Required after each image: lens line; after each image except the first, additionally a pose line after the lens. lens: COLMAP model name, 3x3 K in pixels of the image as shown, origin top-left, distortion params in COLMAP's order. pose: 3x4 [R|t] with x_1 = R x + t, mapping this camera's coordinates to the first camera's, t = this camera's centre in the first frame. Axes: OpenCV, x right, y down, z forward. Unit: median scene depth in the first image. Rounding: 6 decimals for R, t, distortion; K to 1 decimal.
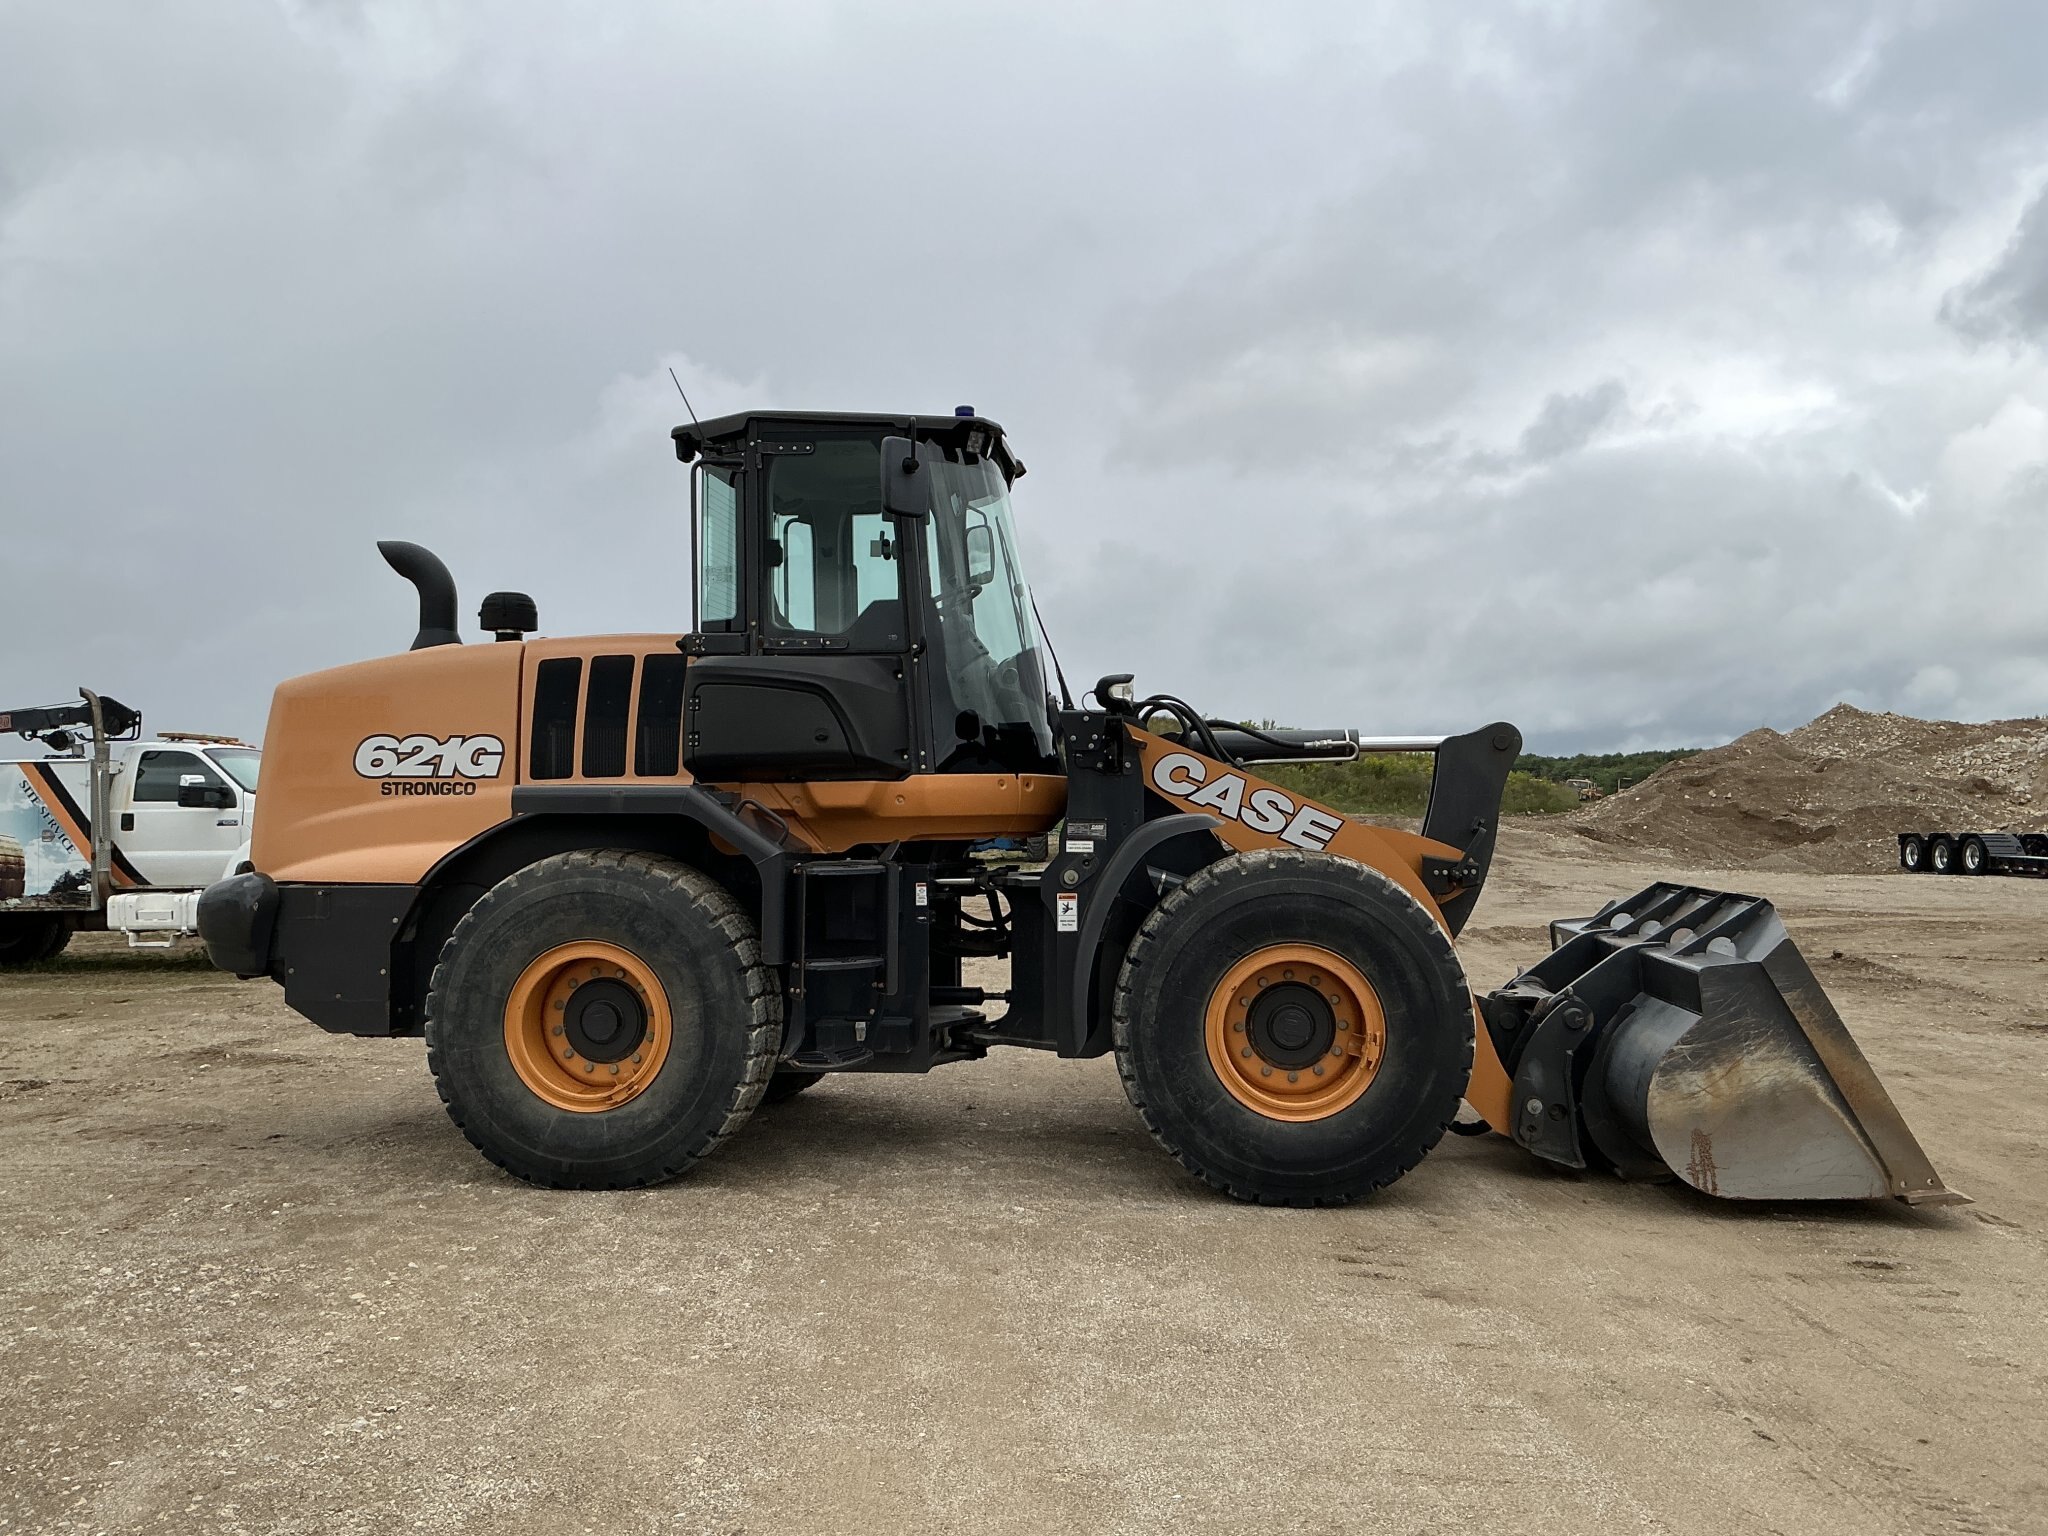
lens RADIAL K [[1670.3, 0, 1023.0], [0, 1670.3, 781.6], [0, 0, 1]] dist [0.124789, -0.261155]
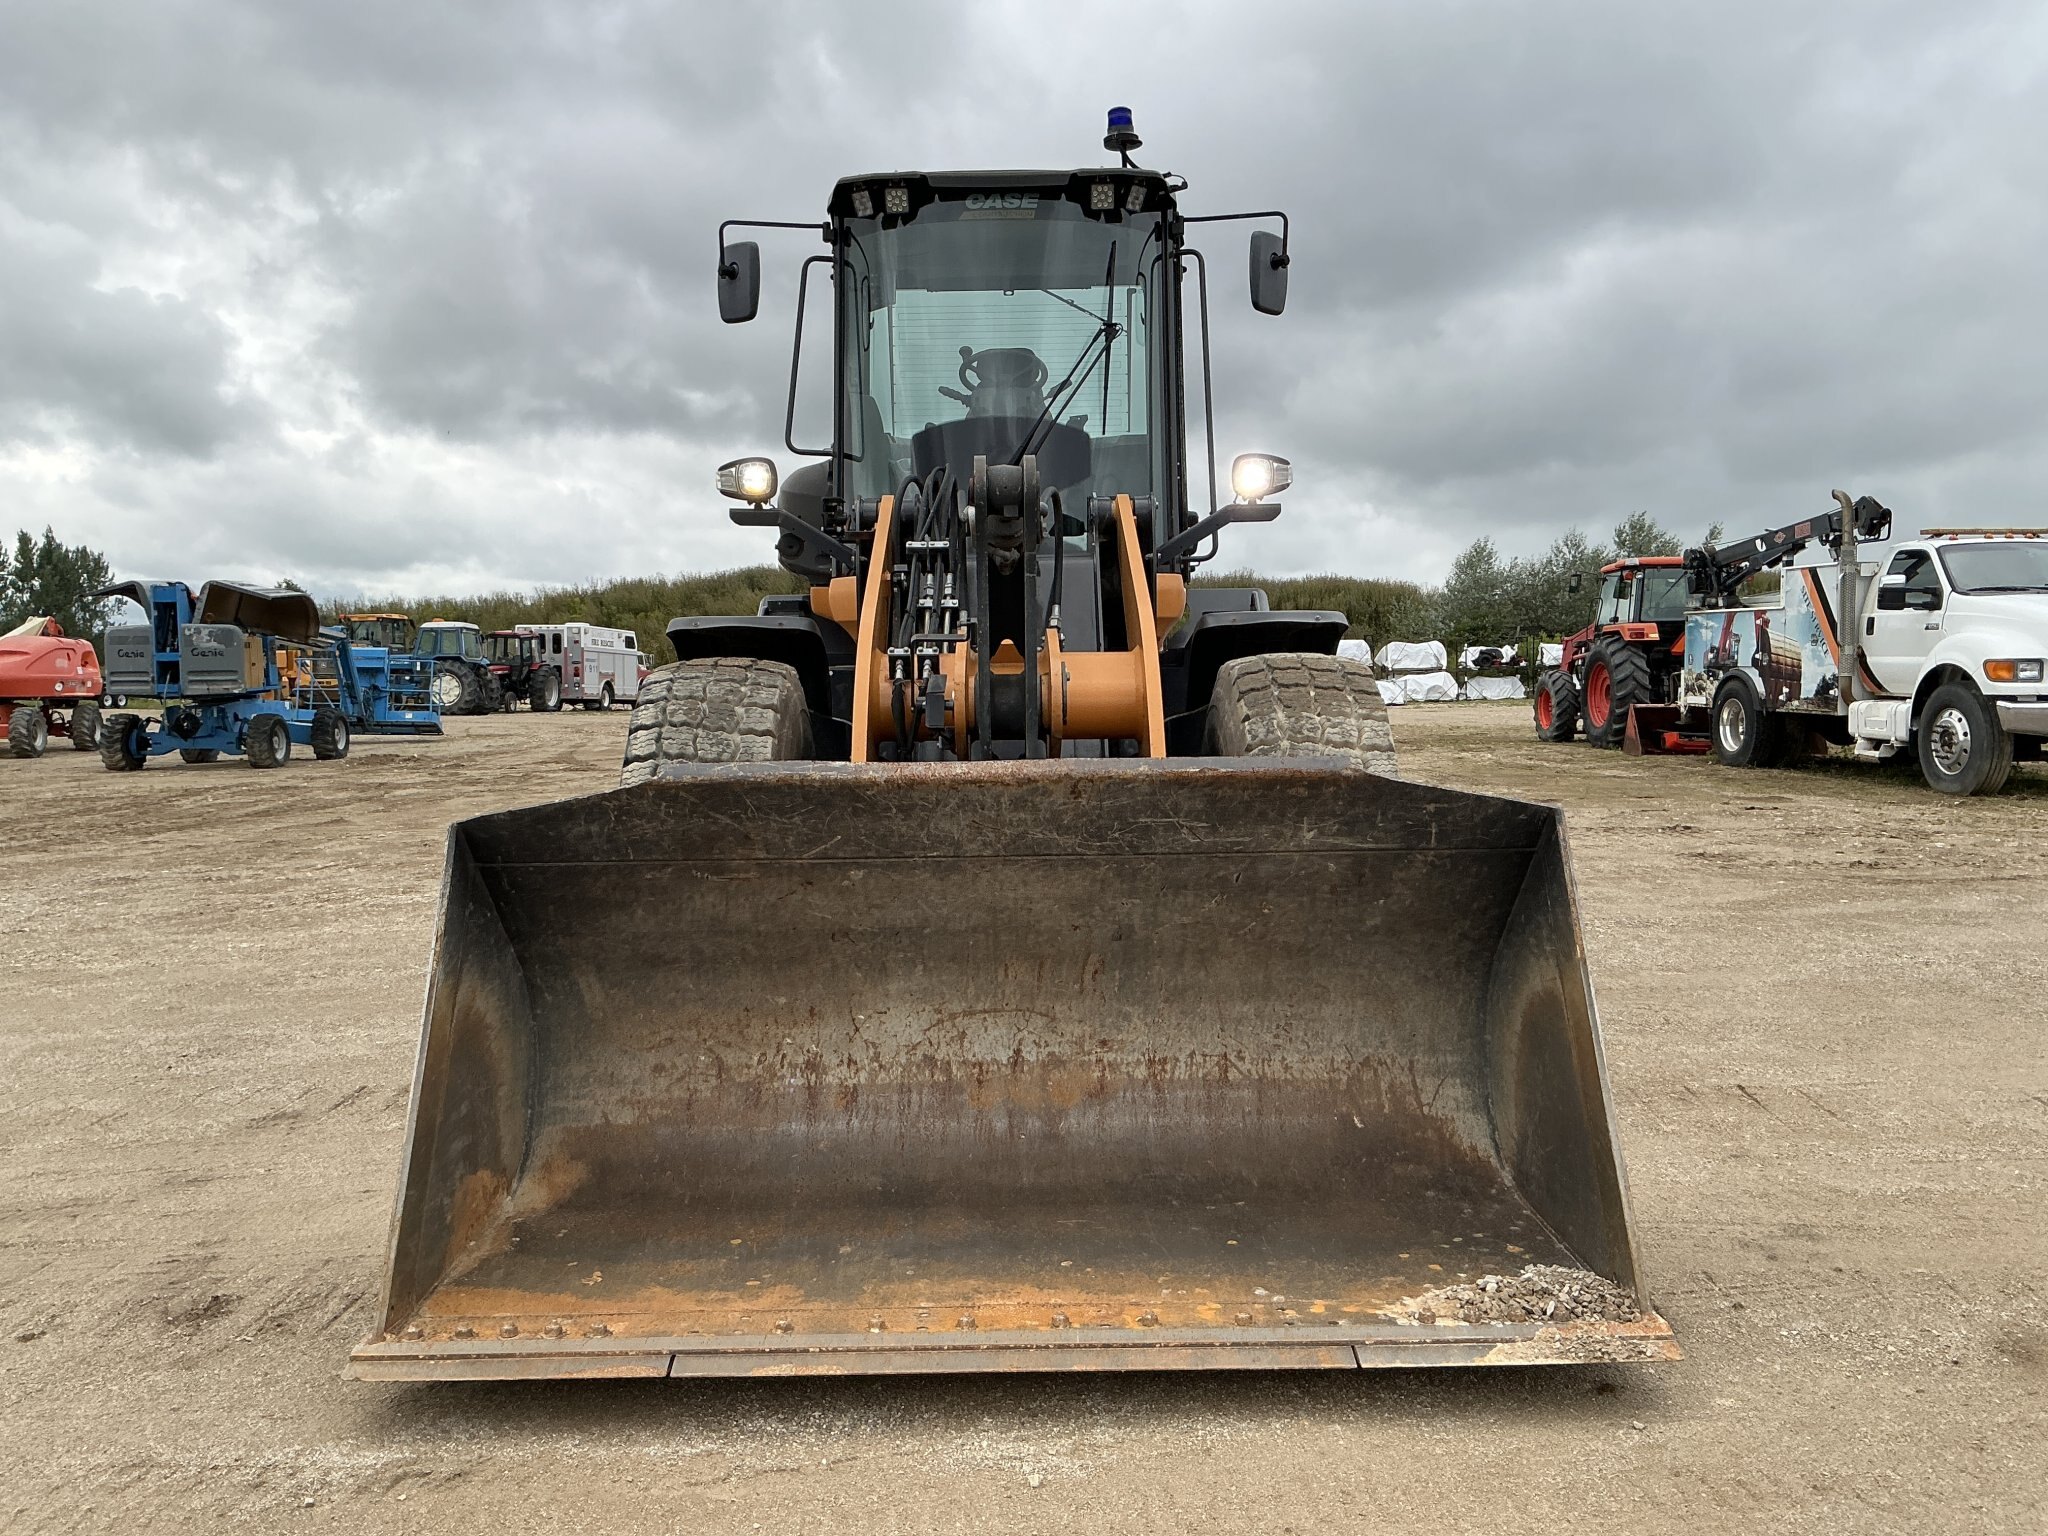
lens RADIAL K [[1670.3, 0, 1023.0], [0, 1670.3, 781.6], [0, 0, 1]] dist [0.124789, -0.261155]
pose [[0.095337, 0.089877, -0.991379, 0.916507], [0.024431, 0.995404, 0.092591, 0.025742], [0.995145, -0.033048, 0.092703, 1.004876]]
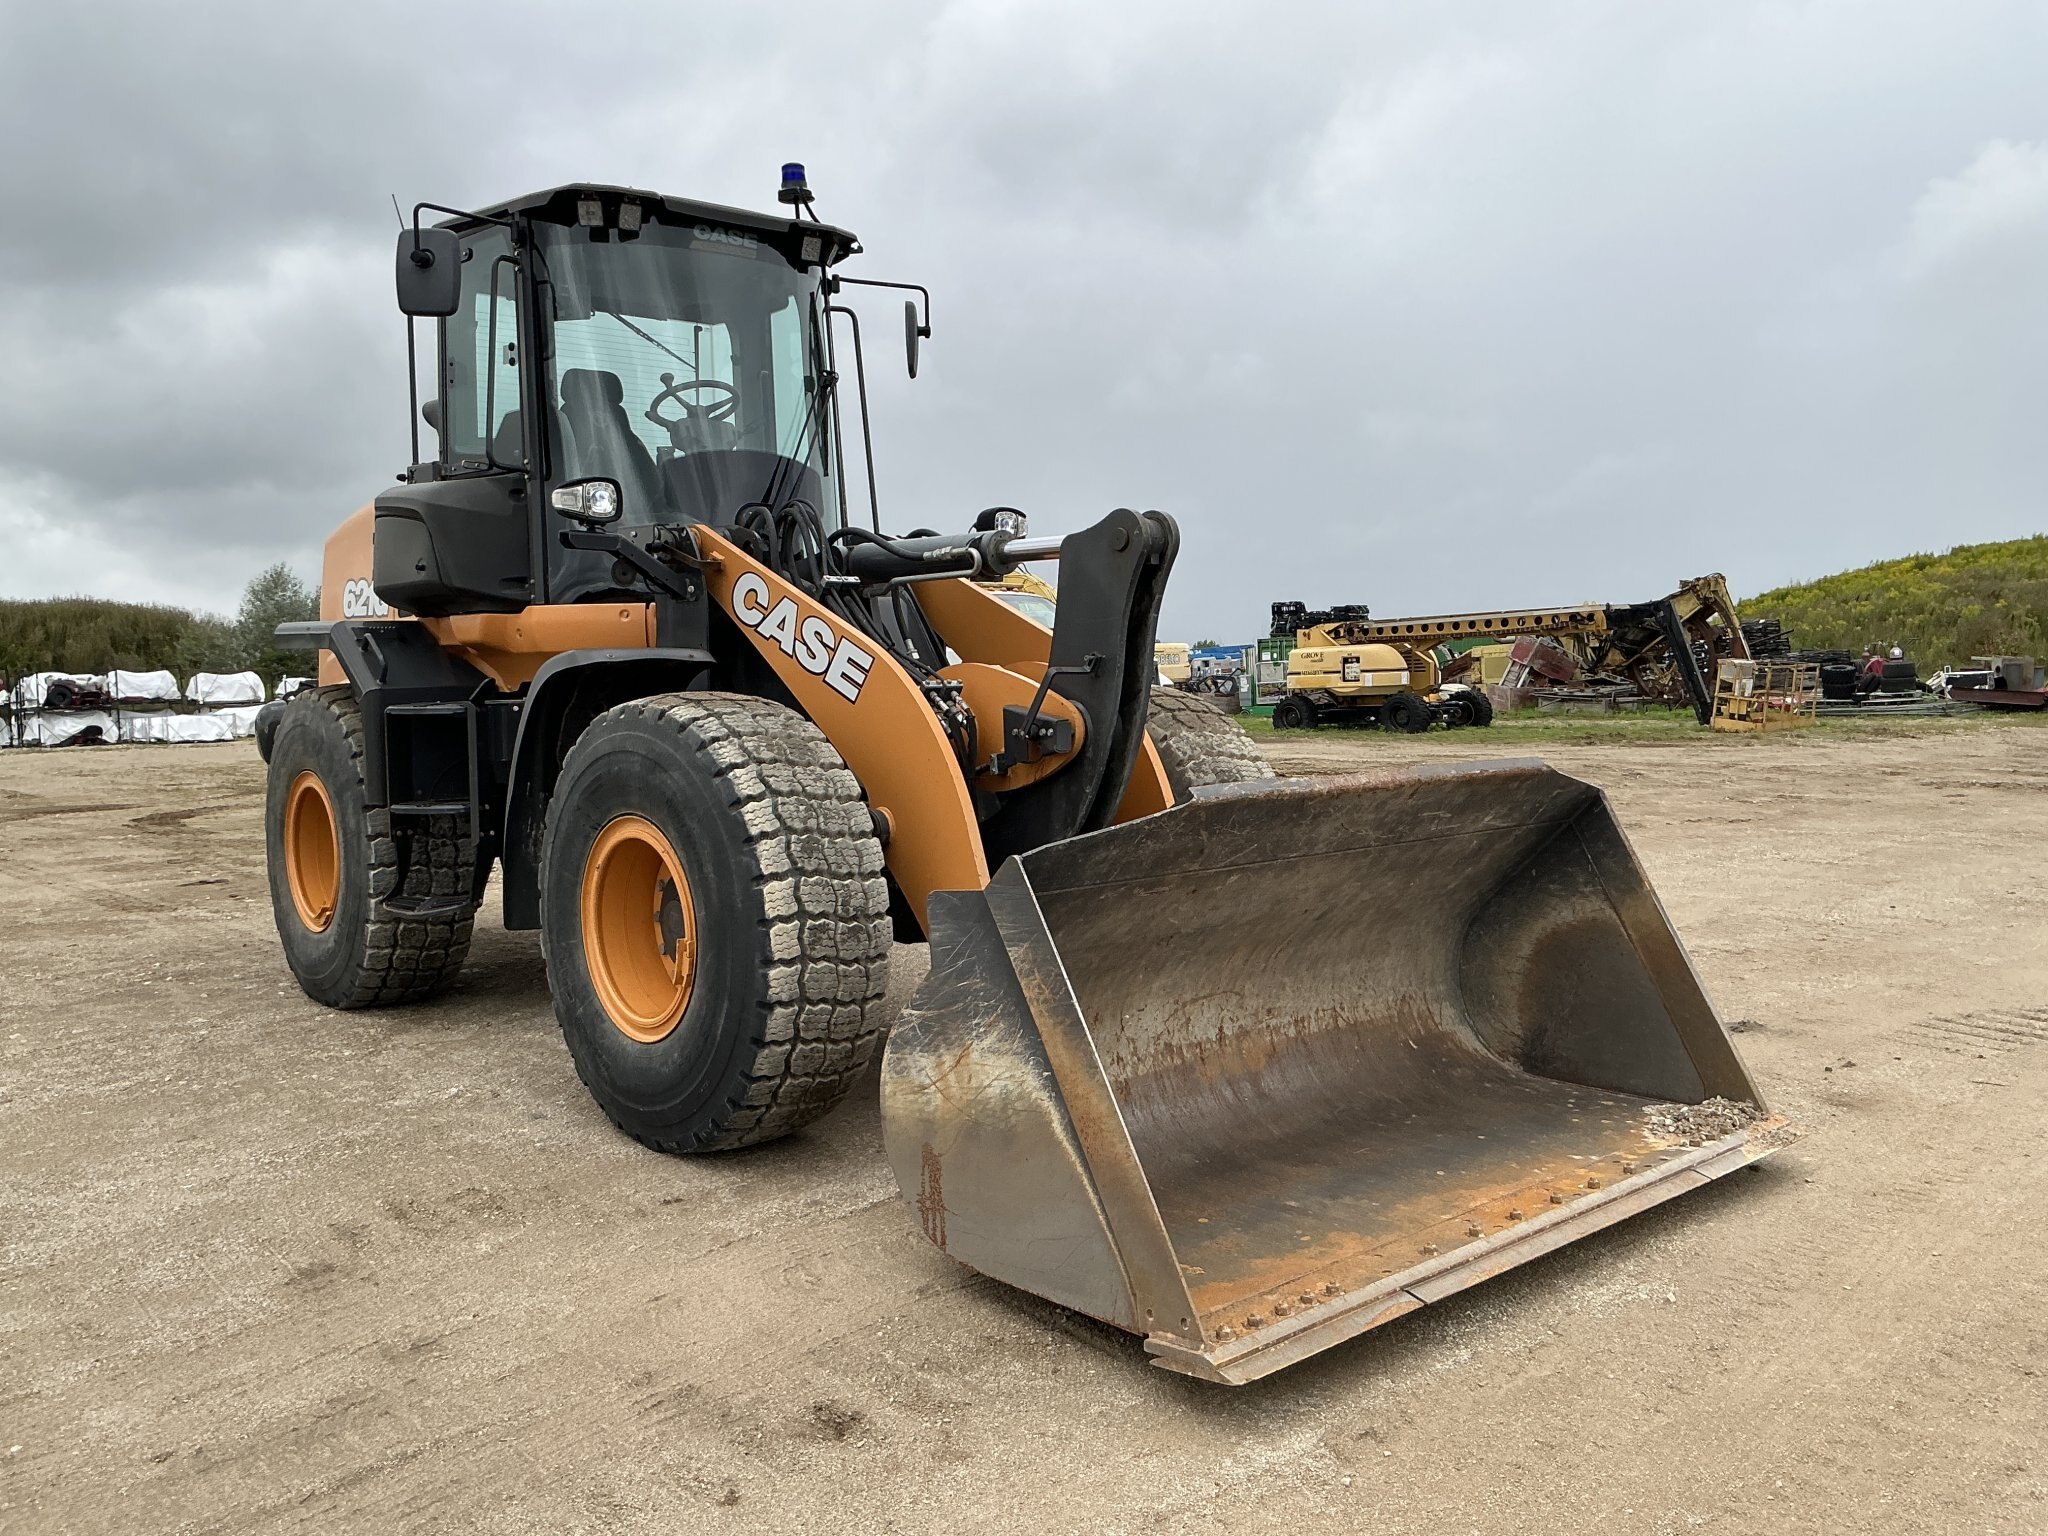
lens RADIAL K [[1670.3, 0, 1023.0], [0, 1670.3, 781.6], [0, 0, 1]] dist [0.124789, -0.261155]
pose [[0.723314, 0.050172, -0.688694, 0.742684], [0.015989, 0.995873, 0.089342, 0.012771], [0.690334, -0.075634, 0.719527, 0.508681]]
